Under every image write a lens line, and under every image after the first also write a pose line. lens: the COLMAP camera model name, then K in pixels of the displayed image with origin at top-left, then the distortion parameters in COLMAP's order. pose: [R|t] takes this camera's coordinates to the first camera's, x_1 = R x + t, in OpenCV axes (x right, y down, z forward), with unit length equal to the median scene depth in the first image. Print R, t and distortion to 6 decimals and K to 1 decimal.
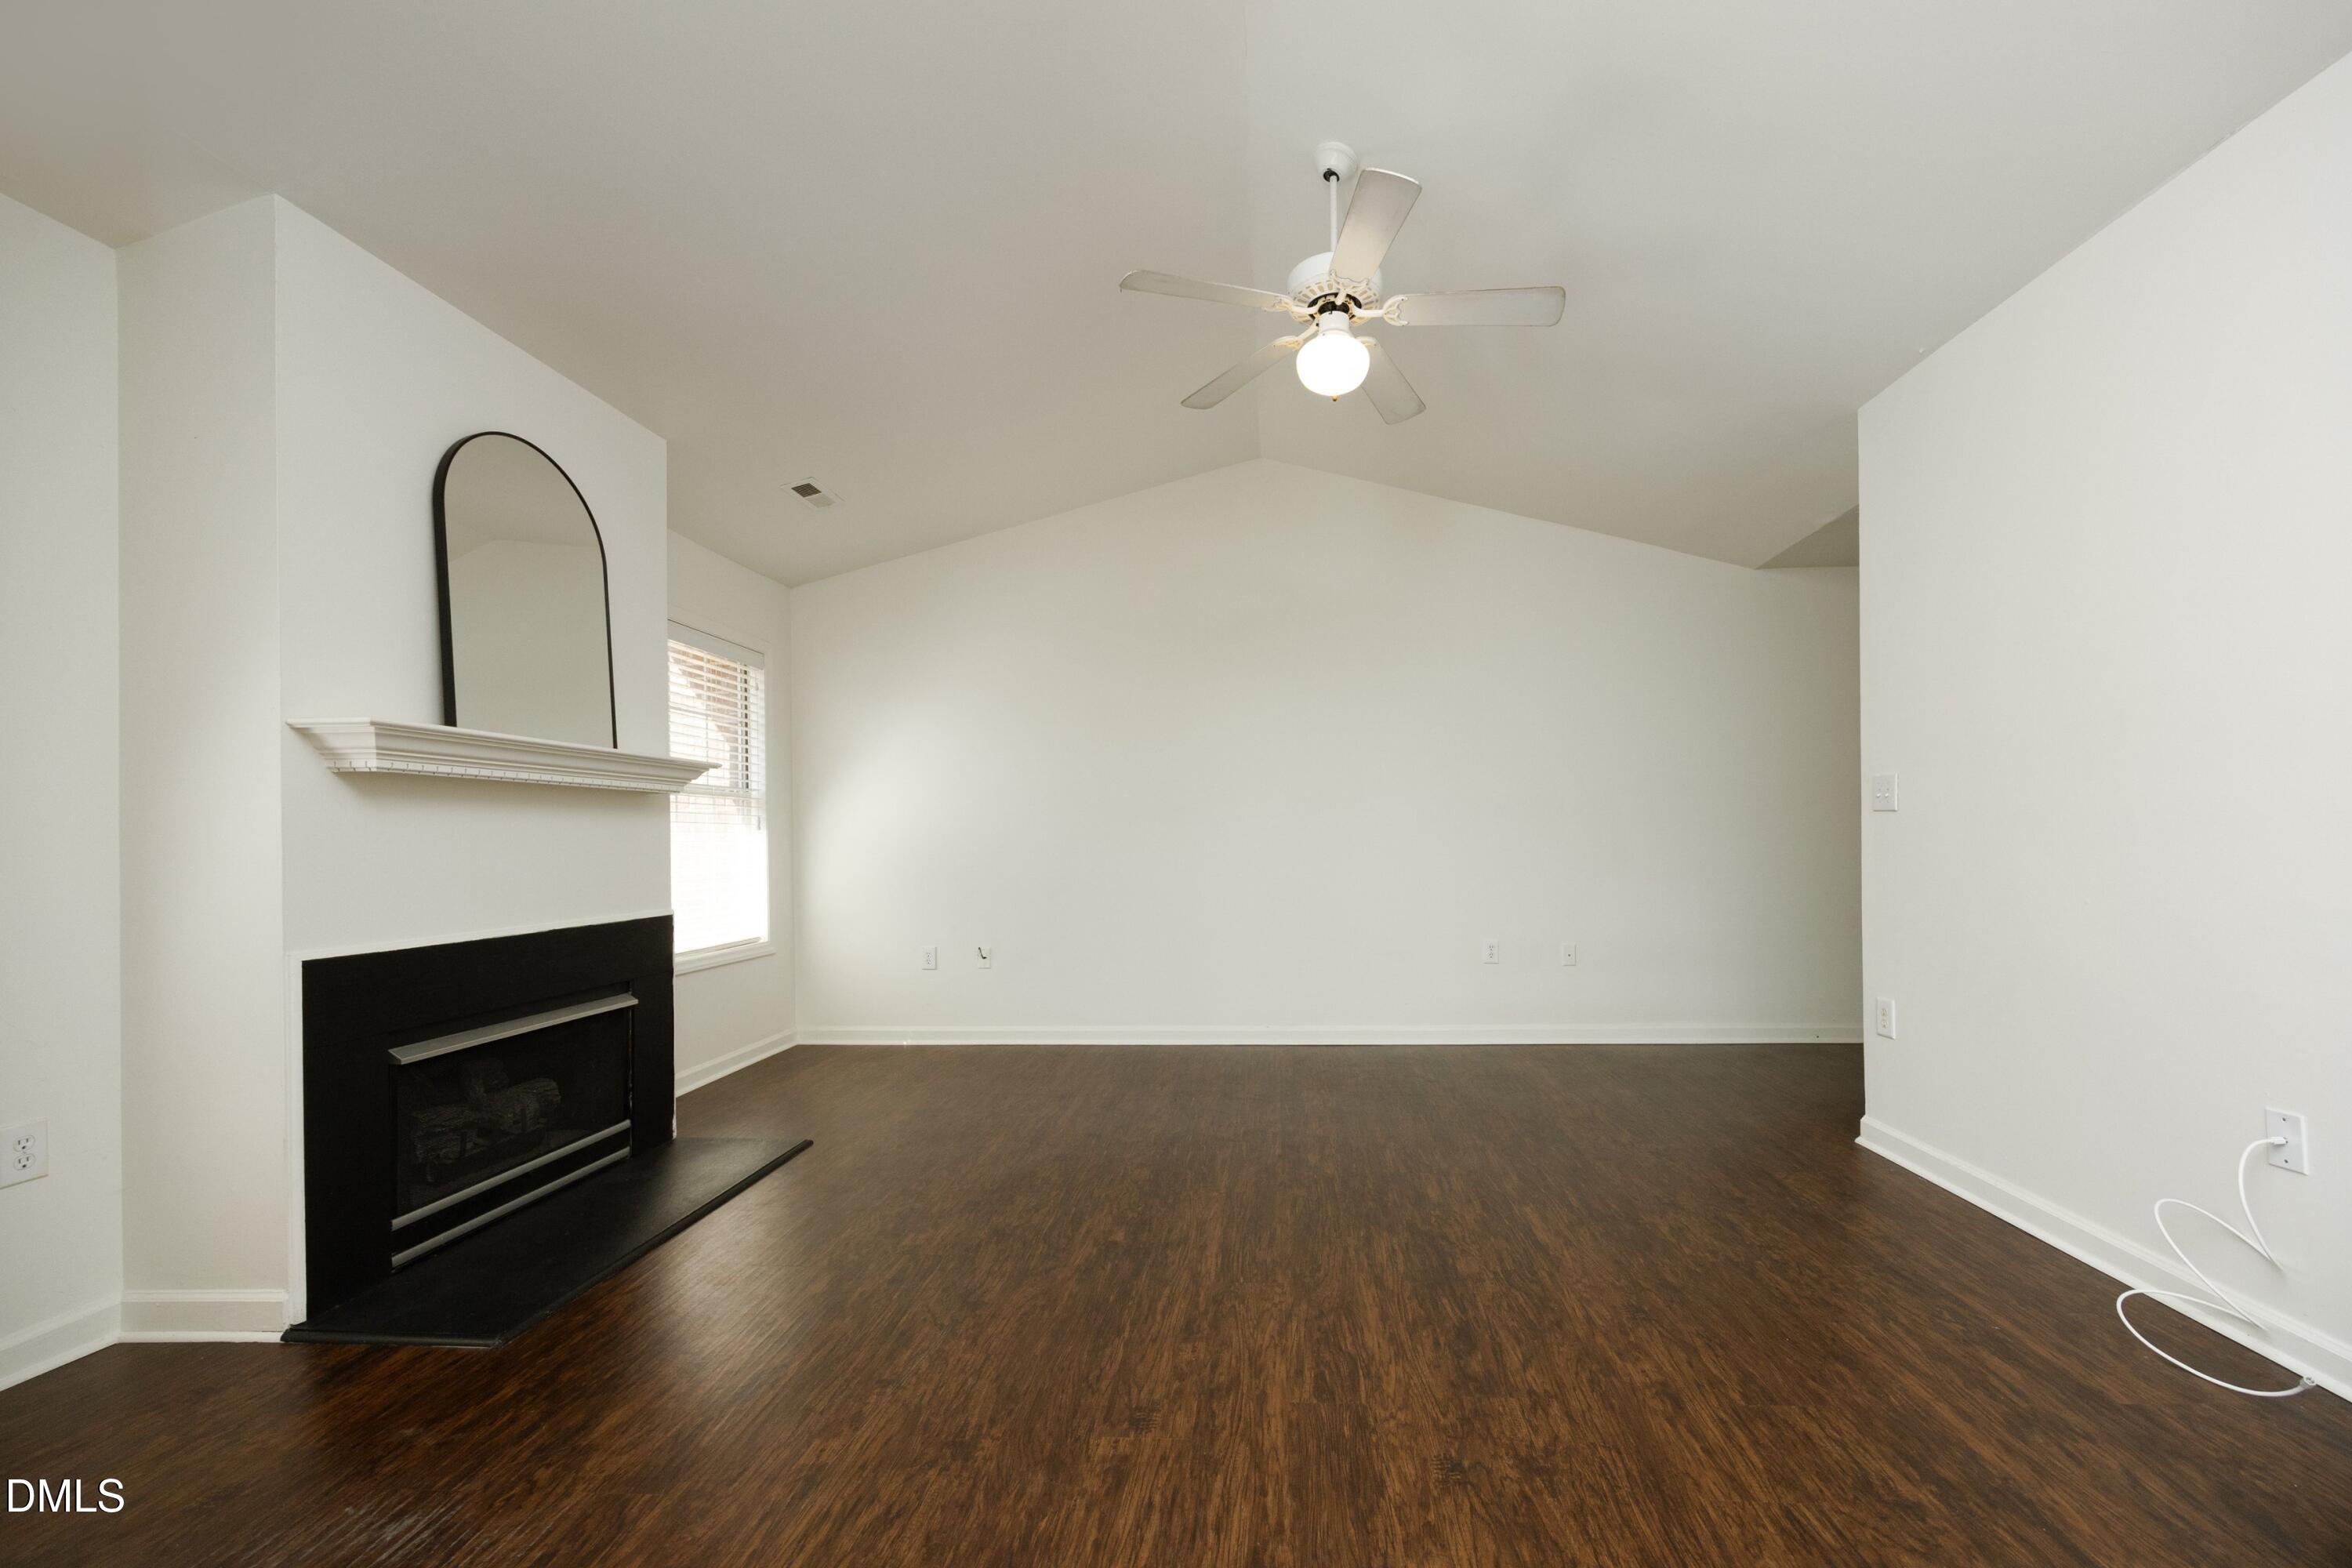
lens RADIAL K [[908.3, 0, 1184.7], [0, 908.3, 817.4], [0, 0, 1]] dist [0.000941, 0.000172]
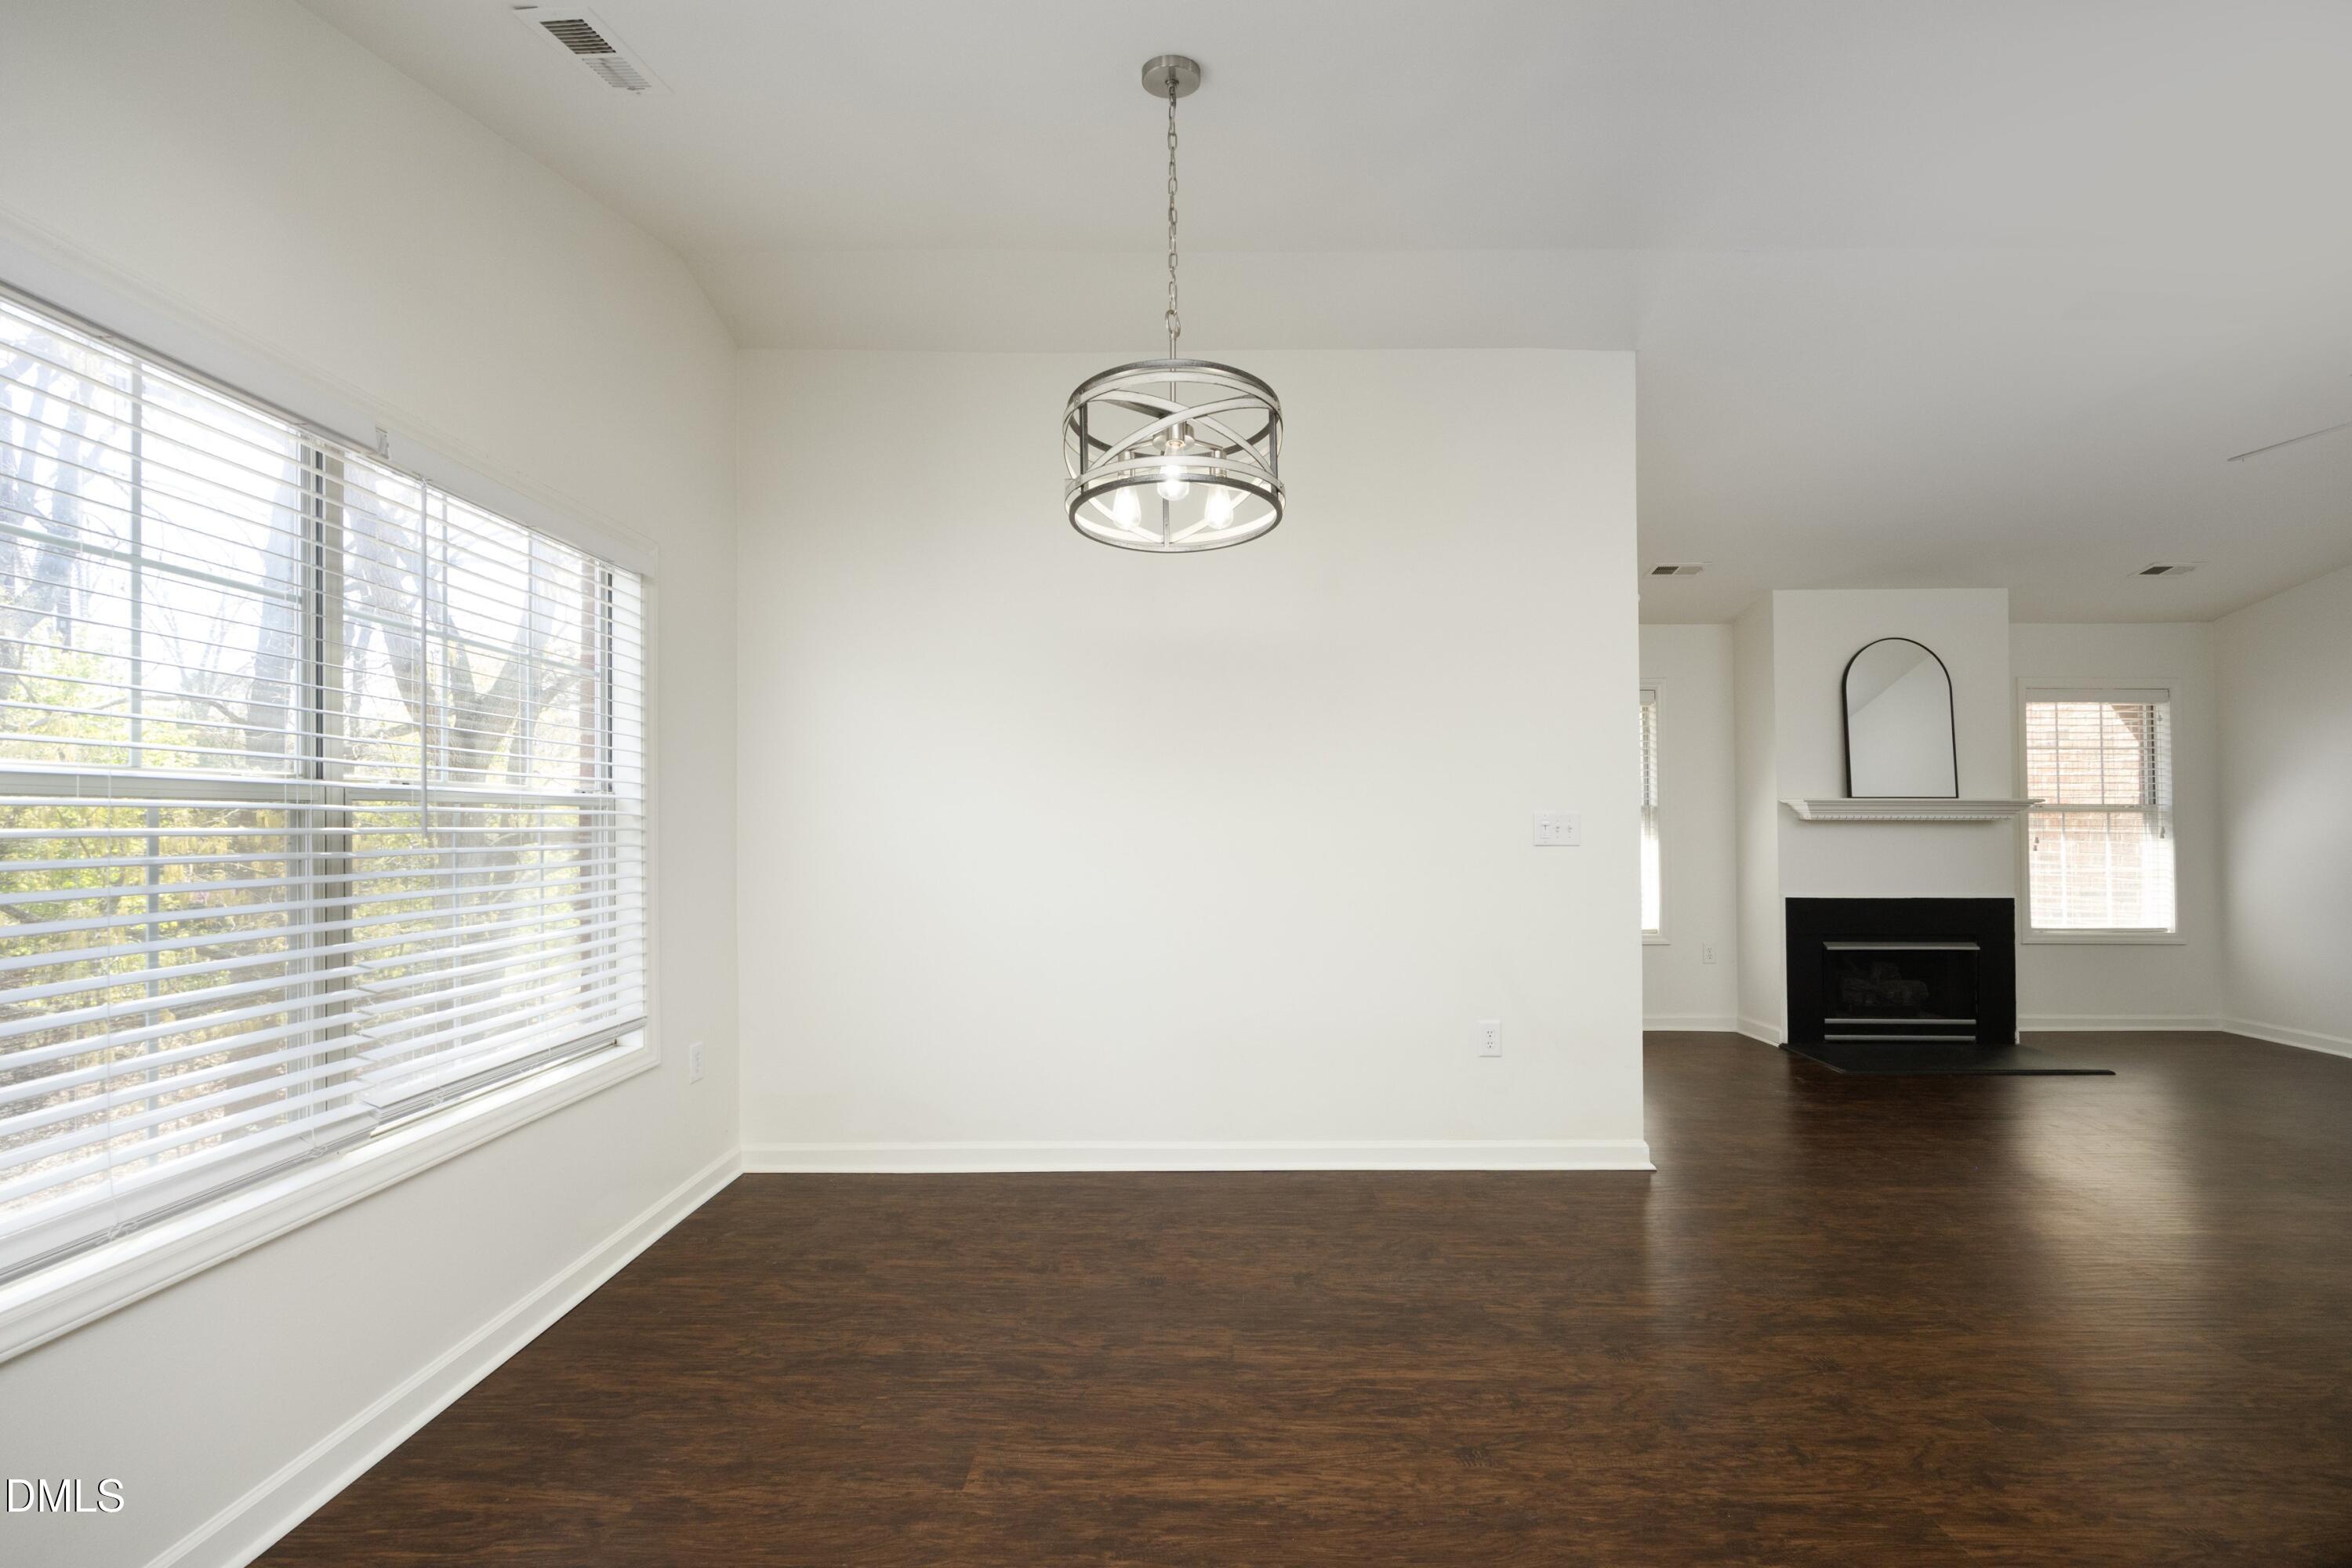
lens RADIAL K [[908.3, 0, 1184.7], [0, 908.3, 817.4], [0, 0, 1]] dist [0.000941, 0.000172]
pose [[0.066236, 0.016246, -0.997672, 1.272018], [0.022975, 0.999578, 0.017803, -0.129776], [0.997539, -0.024101, 0.065834, -0.719578]]
